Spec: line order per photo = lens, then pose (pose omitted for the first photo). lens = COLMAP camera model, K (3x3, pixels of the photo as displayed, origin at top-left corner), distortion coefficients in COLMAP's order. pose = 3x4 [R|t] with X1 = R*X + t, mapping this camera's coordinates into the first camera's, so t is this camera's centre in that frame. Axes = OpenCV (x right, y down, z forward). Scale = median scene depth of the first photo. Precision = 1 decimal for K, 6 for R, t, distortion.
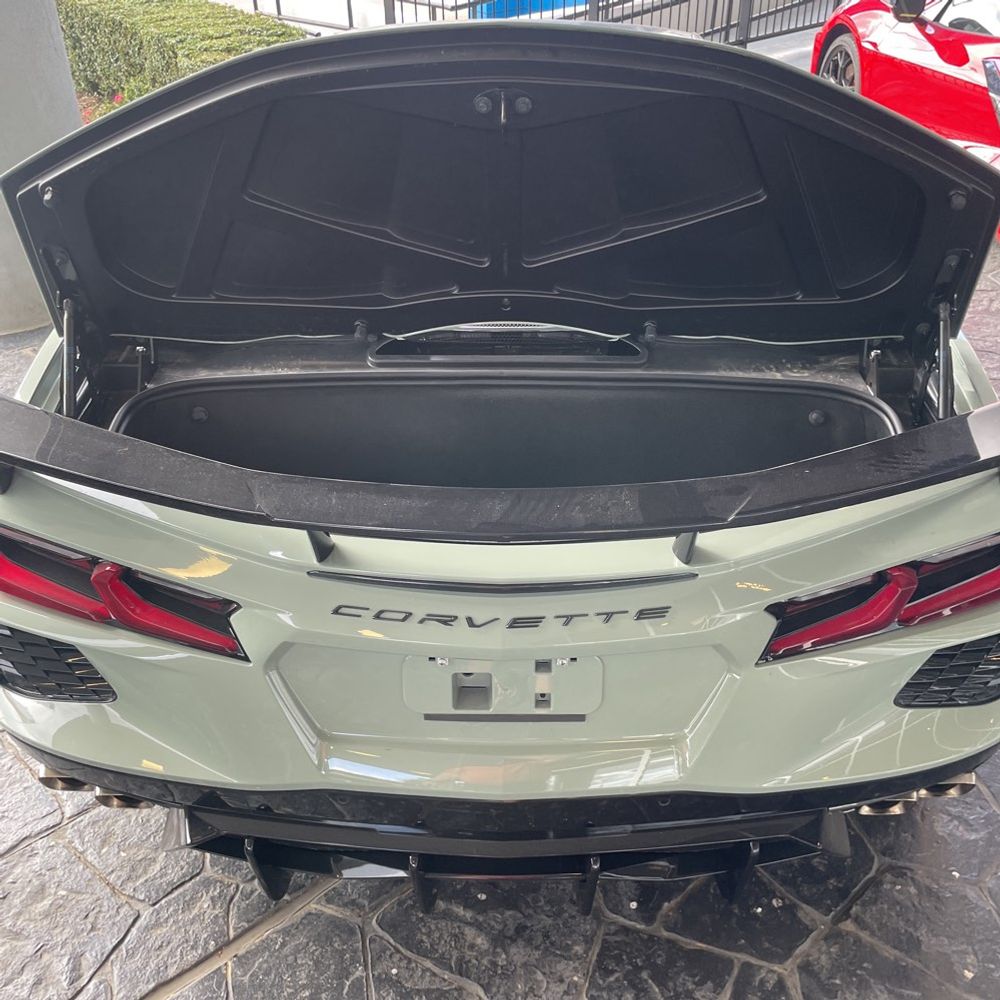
lens RADIAL K [[1020.3, 0, 517.1], [0, 1020.3, 507.4], [0, 0, 1]] dist [0.016455, 0.000000]
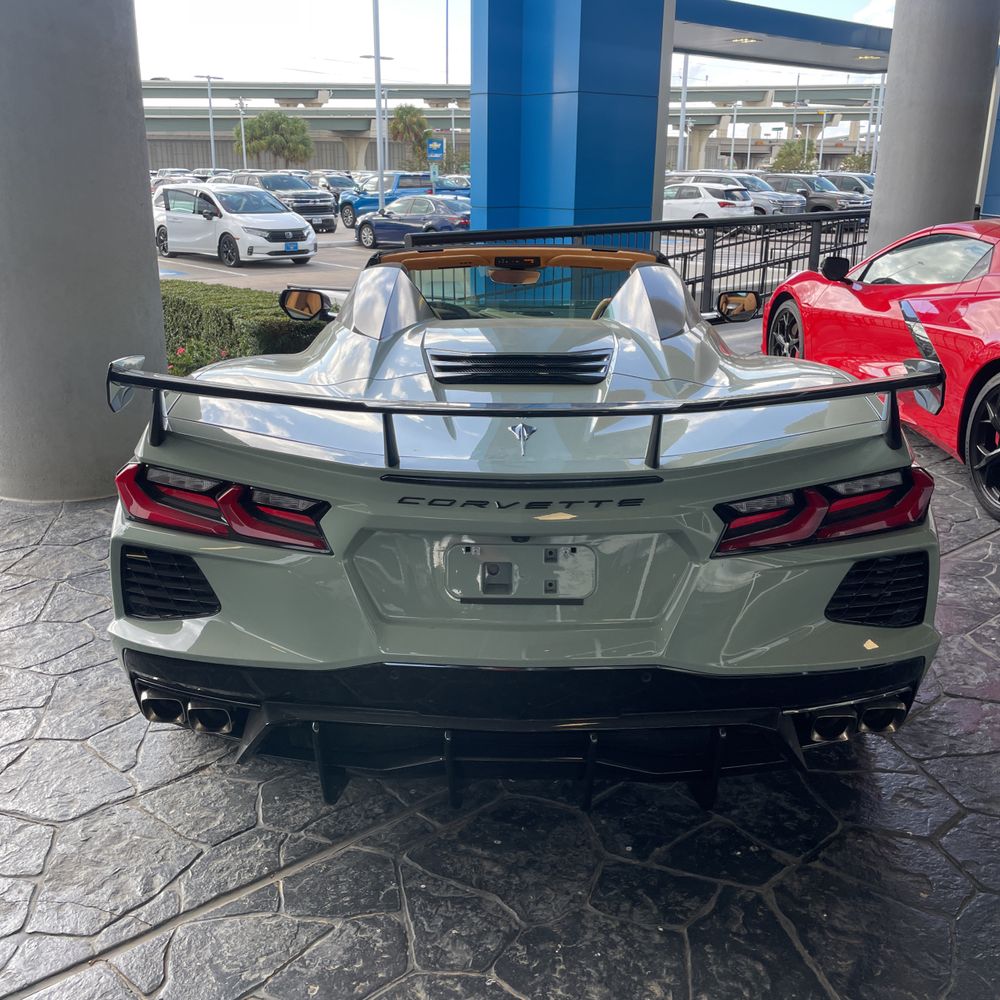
lens RADIAL K [[1020.3, 0, 497.4], [0, 1020.3, 489.7], [0, 0, 1]] dist [0.016455, 0.000000]
pose [[0.999921, 0.001743, -0.012428, -0.021518], [-0.005502, 0.950956, -0.309278, 0.372880], [0.011279, 0.309322, 0.950890, -0.229541]]
